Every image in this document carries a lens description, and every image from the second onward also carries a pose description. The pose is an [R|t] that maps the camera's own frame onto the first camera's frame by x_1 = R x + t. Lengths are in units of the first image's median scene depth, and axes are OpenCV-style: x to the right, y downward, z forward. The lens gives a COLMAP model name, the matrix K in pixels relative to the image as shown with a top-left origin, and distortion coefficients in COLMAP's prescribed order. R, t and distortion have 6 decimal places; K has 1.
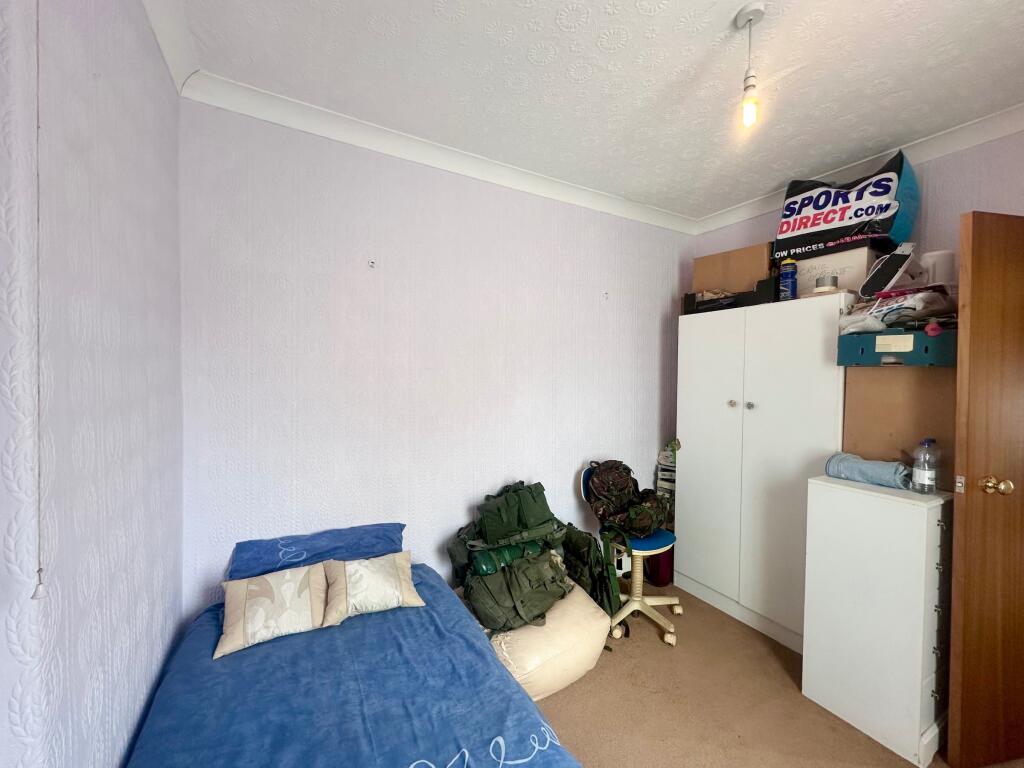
lens RADIAL K [[408.8, 0, 511.4], [0, 408.8, 383.5], [0, 0, 1]] dist [-0.004539, 0.001046]
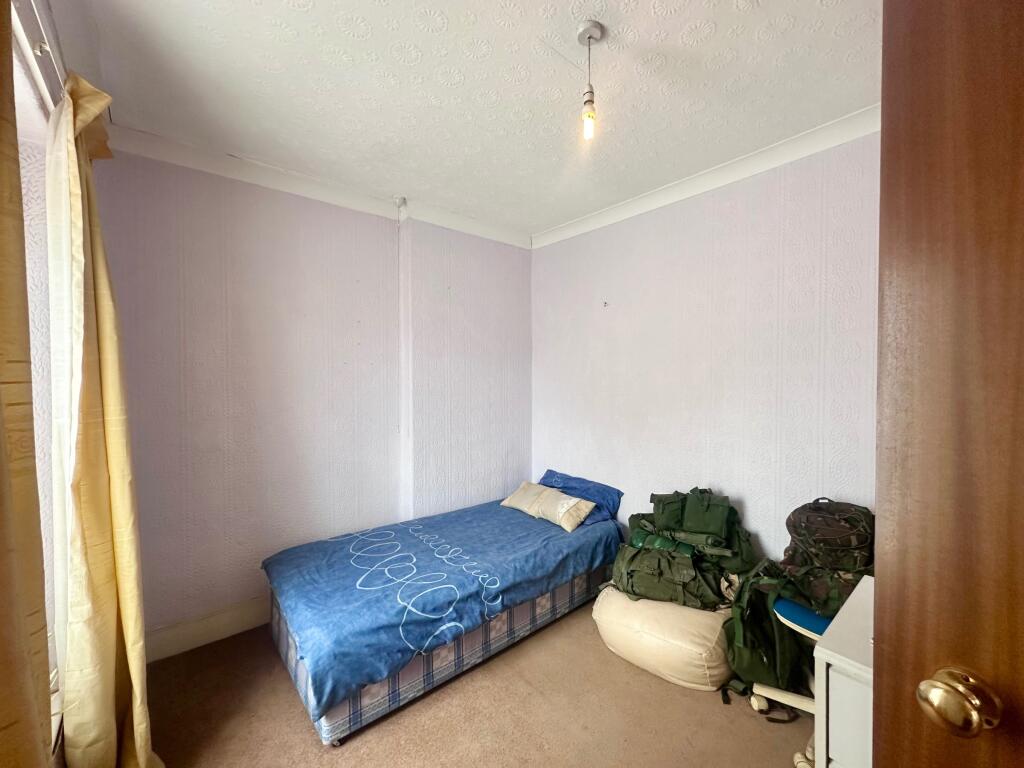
lens RADIAL K [[408.8, 0, 511.4], [0, 408.8, 383.5], [0, 0, 1]] dist [-0.004539, 0.001046]
pose [[0.189547, -0.003417, -0.981866, 1.096433], [-0.011026, 0.999923, -0.005608, 0.000173], [0.981810, 0.011889, 0.189495, 0.433173]]
